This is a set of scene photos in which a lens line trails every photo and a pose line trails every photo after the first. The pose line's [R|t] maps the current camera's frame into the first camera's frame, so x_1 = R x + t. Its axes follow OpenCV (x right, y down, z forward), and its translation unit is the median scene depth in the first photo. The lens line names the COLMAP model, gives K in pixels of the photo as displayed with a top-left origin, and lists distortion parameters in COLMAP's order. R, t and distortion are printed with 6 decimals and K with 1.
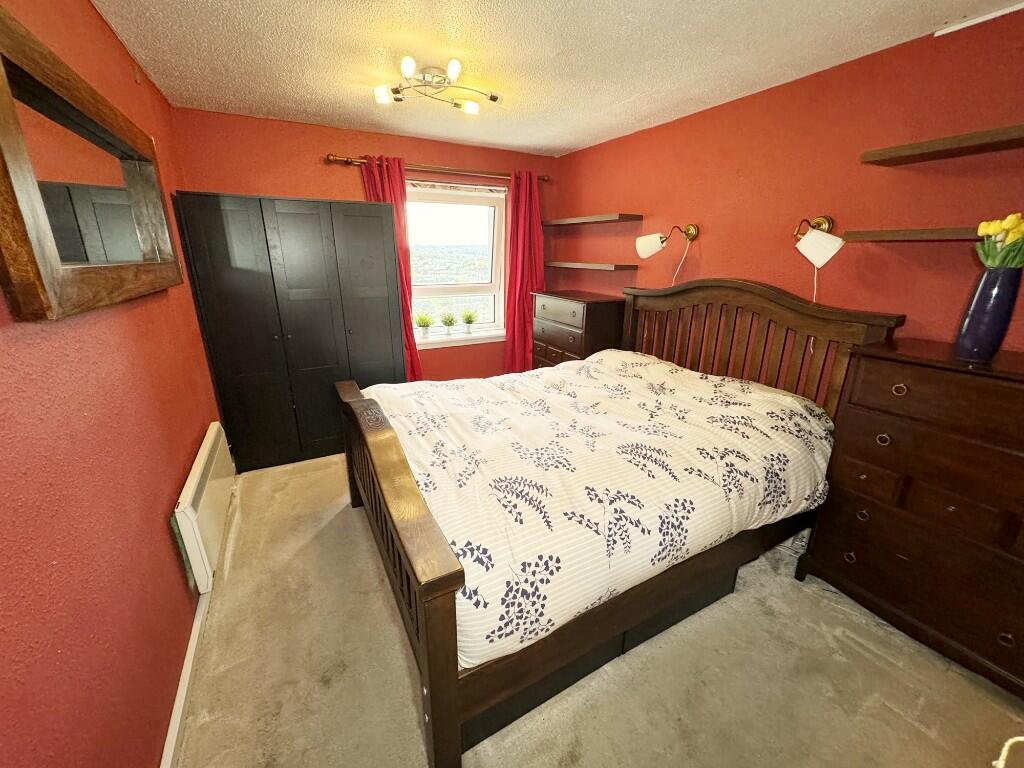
lens RADIAL K [[408.1, 0, 509.0], [0, 408.1, 380.7], [0, 0, 1]] dist [0.001163, 0.000105]
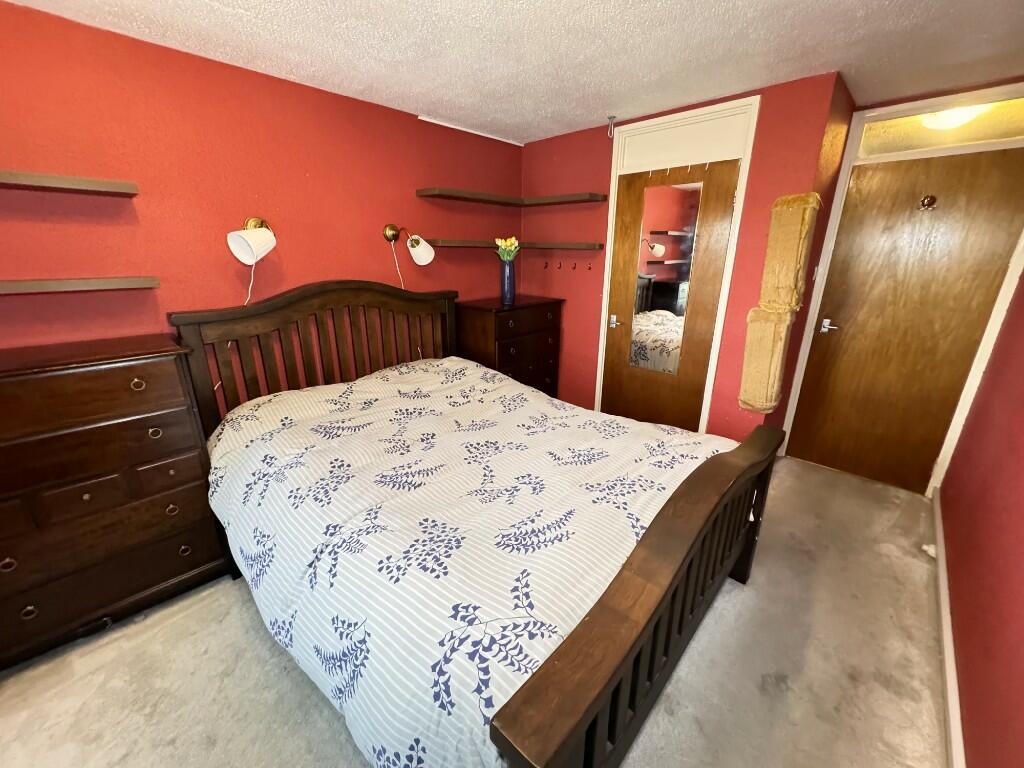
lens RADIAL K [[408.1, 0, 508.0], [0, 408.1, 383.9], [0, 0, 1]] dist [0.001163, 0.000105]
pose [[-0.309251, -0.293935, 0.904415, -0.636018], [0.286462, 0.878068, 0.383324, -0.344805], [-0.906810, 0.377623, -0.187342, 1.072685]]
